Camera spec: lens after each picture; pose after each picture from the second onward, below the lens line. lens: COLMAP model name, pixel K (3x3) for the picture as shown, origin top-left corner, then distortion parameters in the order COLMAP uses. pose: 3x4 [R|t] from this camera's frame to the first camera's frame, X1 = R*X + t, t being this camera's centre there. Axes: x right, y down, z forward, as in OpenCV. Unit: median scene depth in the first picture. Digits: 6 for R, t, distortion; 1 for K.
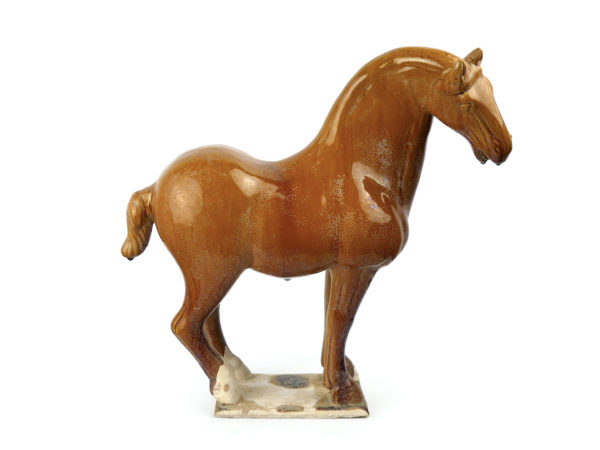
lens RADIAL K [[768.1, 0, 300.0], [0, 768.1, 225.0], [0, 0, 1]] dist [-0.018731, -0.015419]
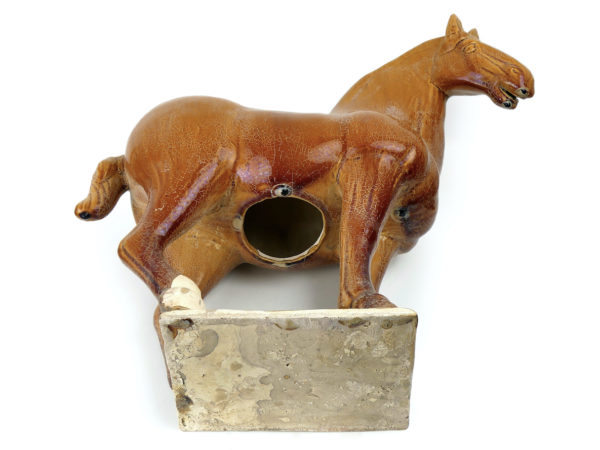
lens RADIAL K [[768.1, 0, 300.0], [0, 768.1, 225.0], [0, 0, 1]] dist [-0.018731, -0.015419]
pose [[0.997897, -0.052604, -0.037872, 0.026678], [-0.006235, 0.503655, -0.863882, 0.747090], [0.064518, 0.862302, 0.502268, 0.659794]]
